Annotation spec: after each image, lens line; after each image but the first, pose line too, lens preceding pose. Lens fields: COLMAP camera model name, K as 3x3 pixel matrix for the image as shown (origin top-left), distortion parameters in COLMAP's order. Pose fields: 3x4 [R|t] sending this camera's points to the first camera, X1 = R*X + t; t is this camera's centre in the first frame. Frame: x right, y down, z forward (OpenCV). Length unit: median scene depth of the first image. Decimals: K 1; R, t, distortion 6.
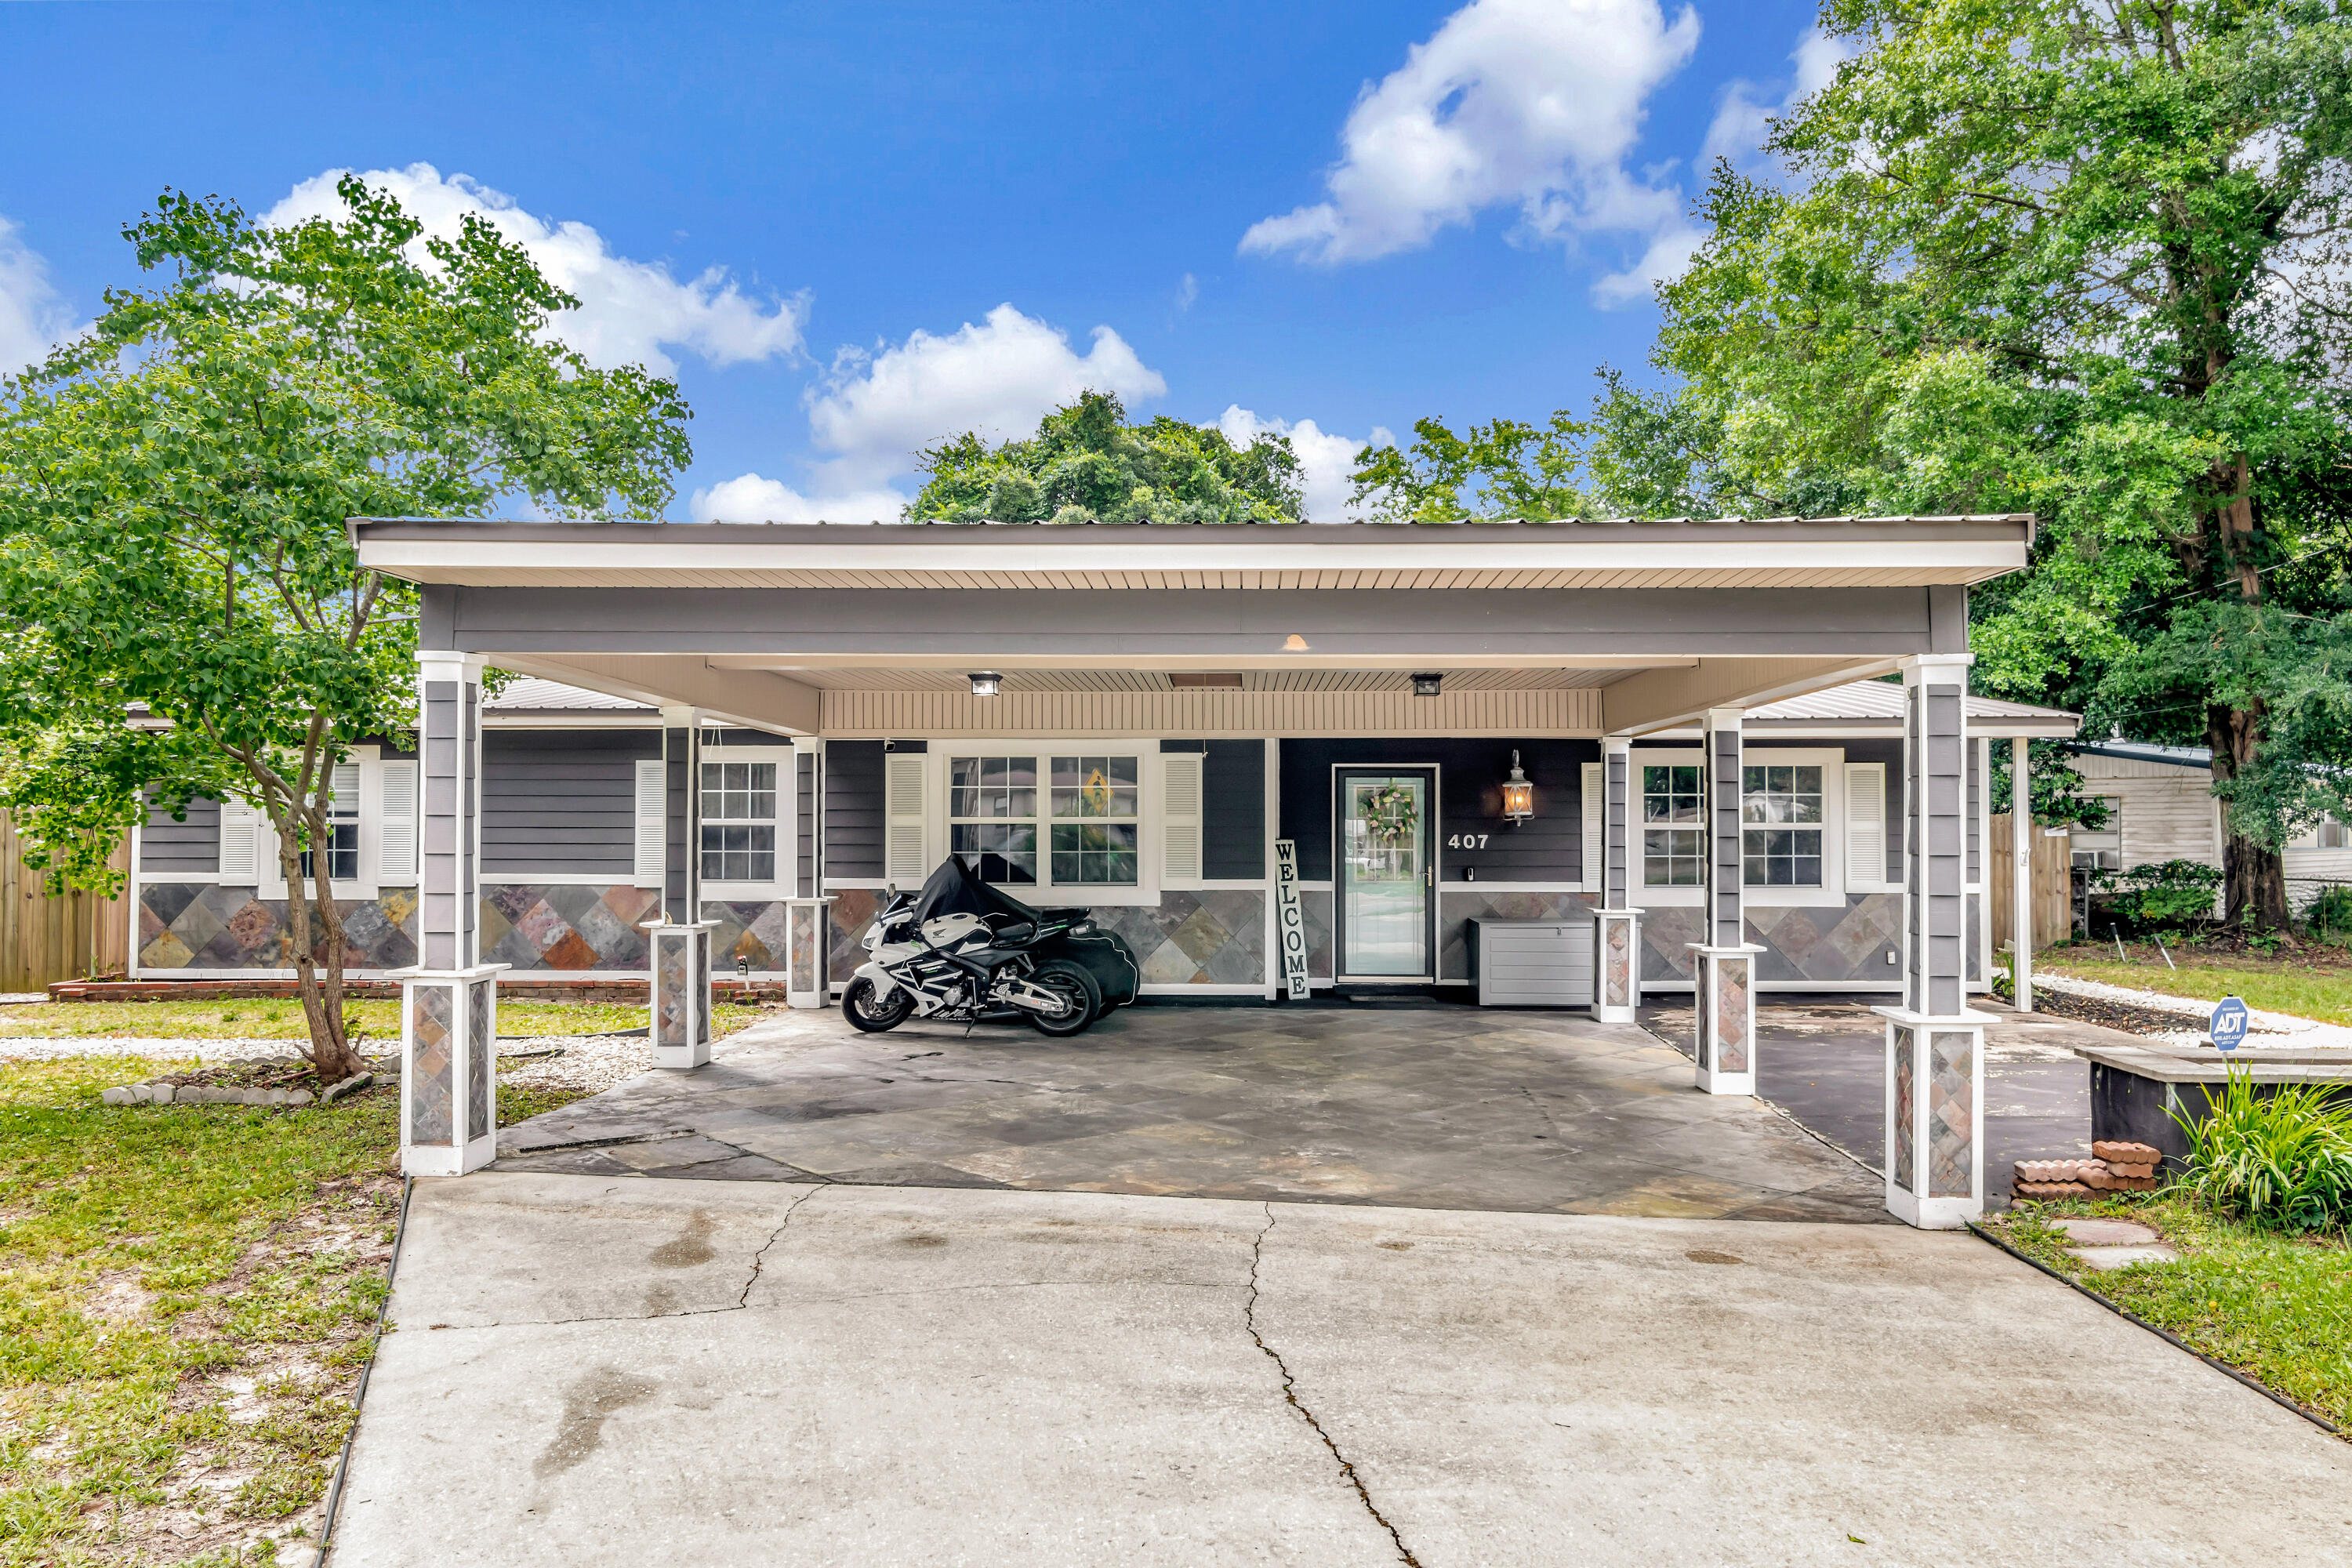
lens RADIAL K [[1656.2, 0, 1176.0], [0, 1656.2, 784.0], [0, 0, 1]] dist [0.000835, 0.000376]
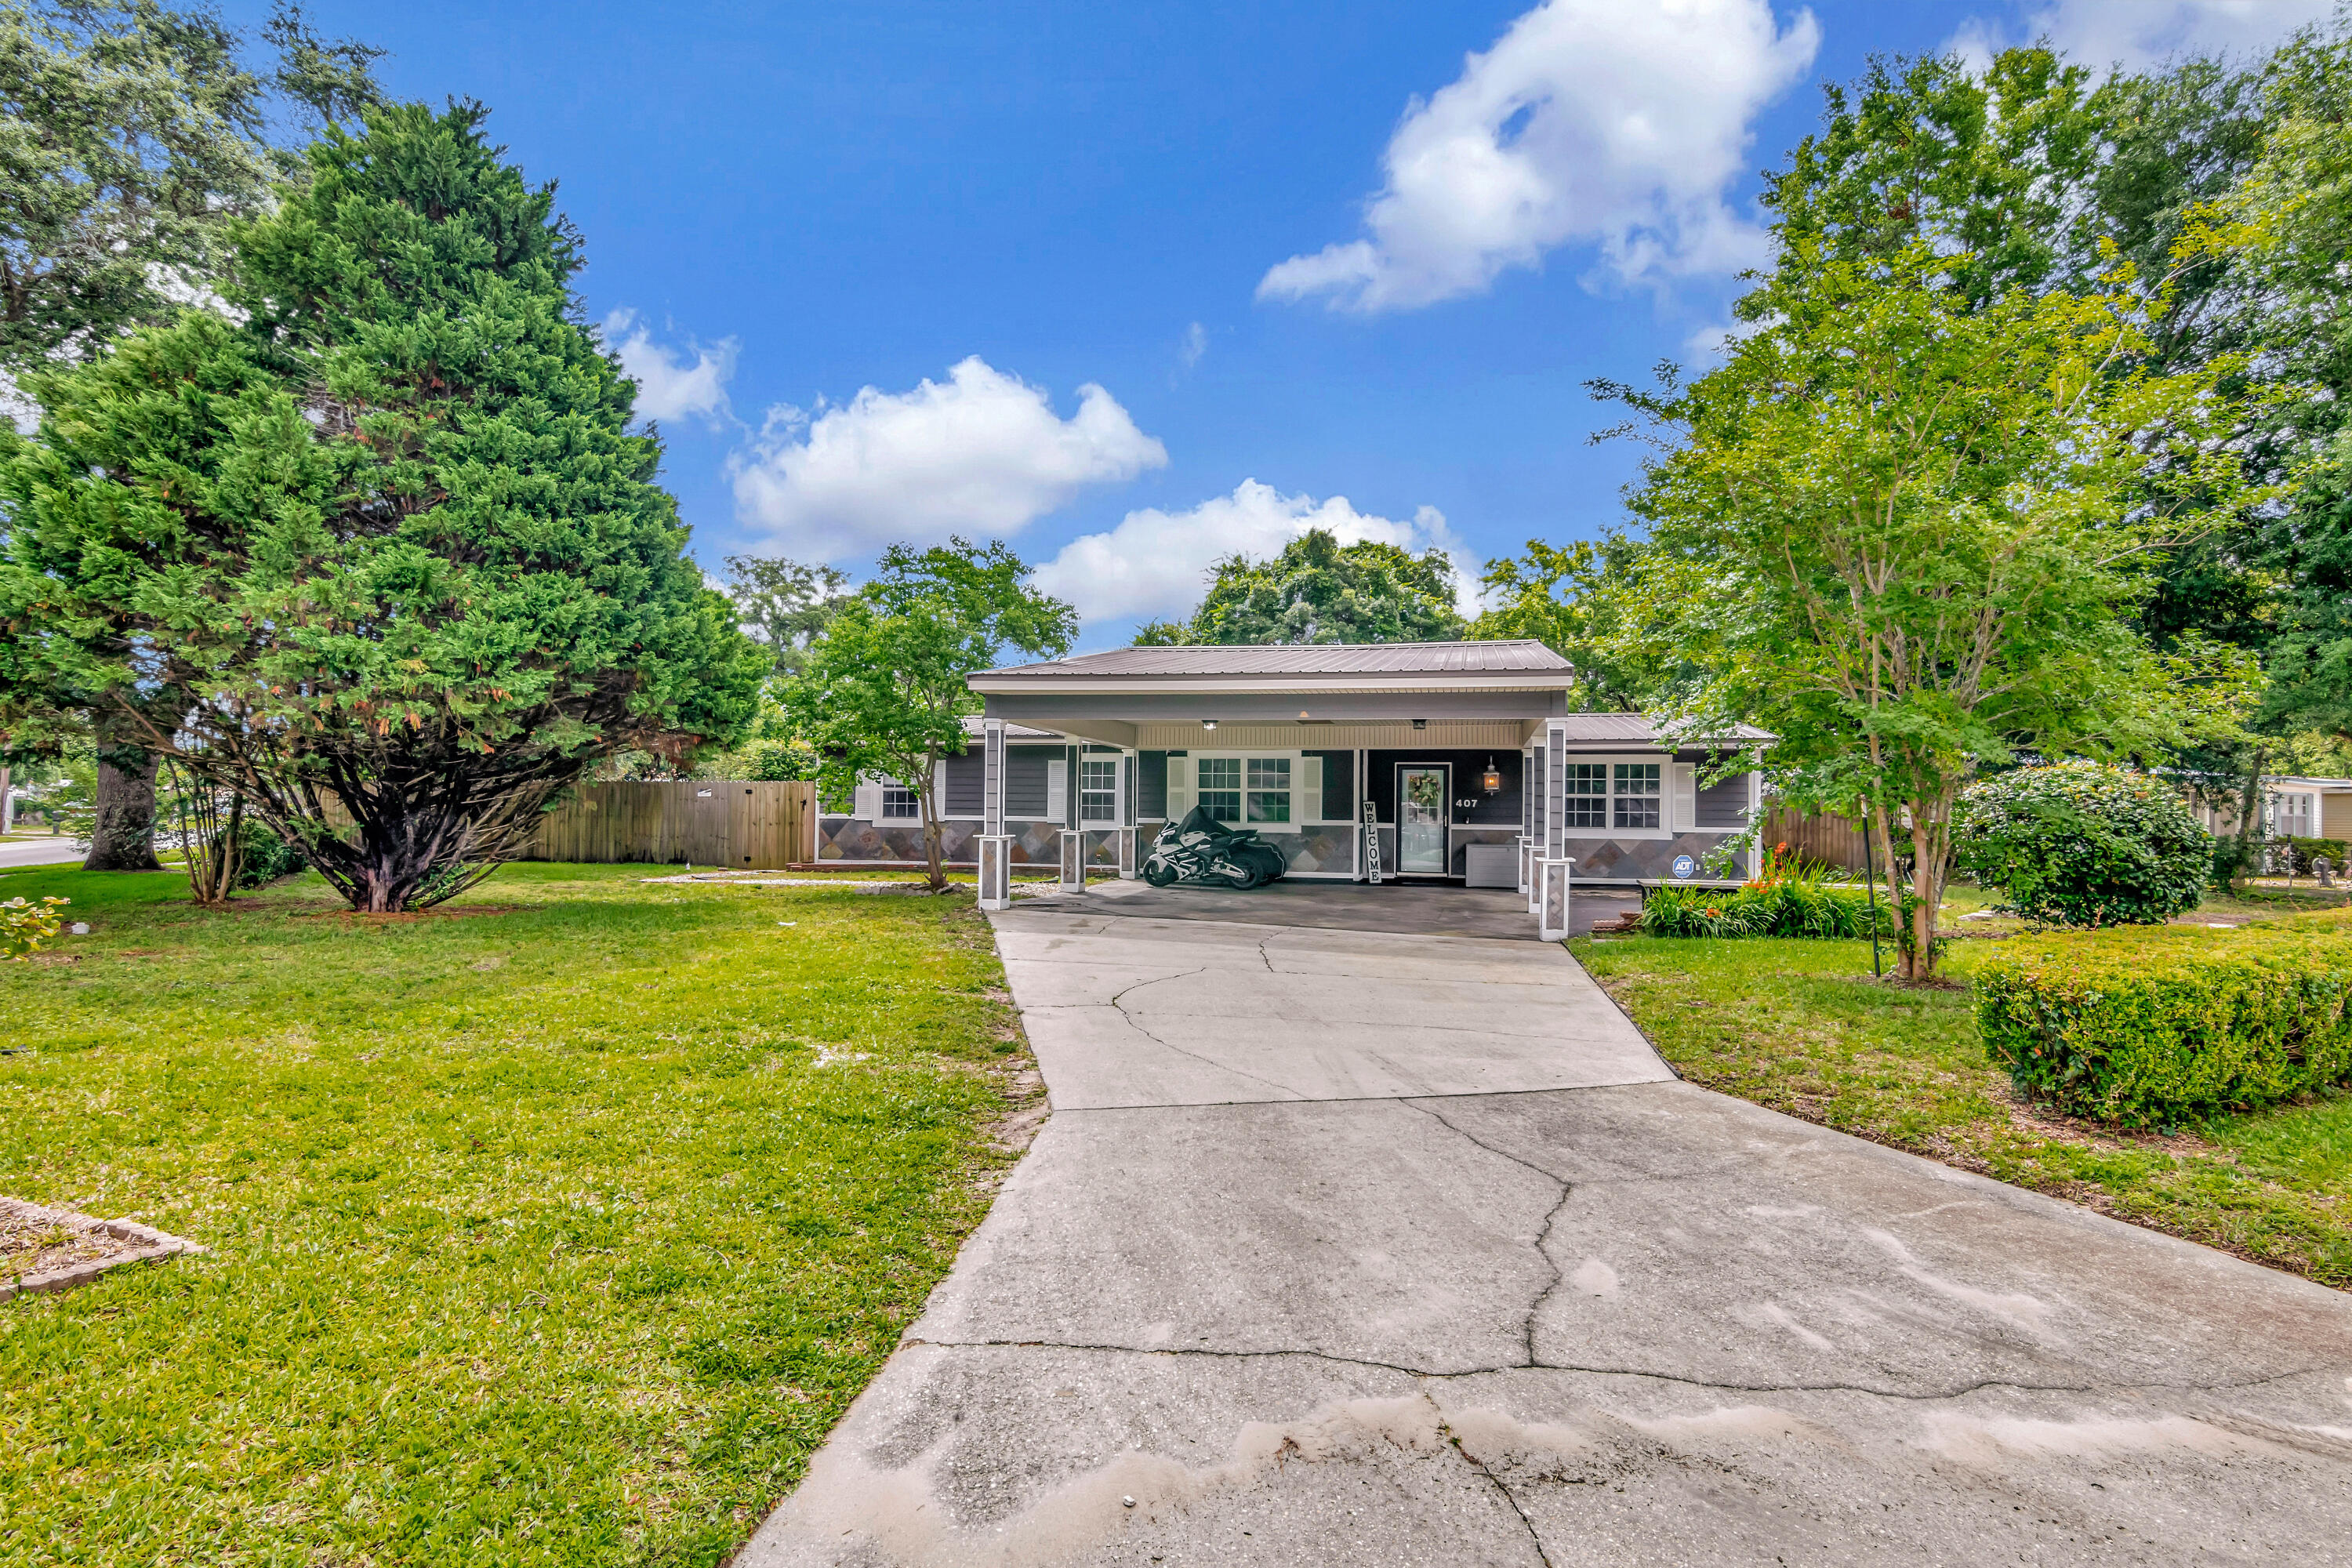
lens RADIAL K [[1321.5, 0, 1232.4], [0, 1321.5, 781.6], [0, 0, 1]] dist [-0.000557, 0.000009]
pose [[0.987968, 0.003969, -0.154606, 0.152721], [-0.004117, 0.999991, -0.000638, 0.012243], [0.154602, 0.001267, 0.987976, -0.585751]]
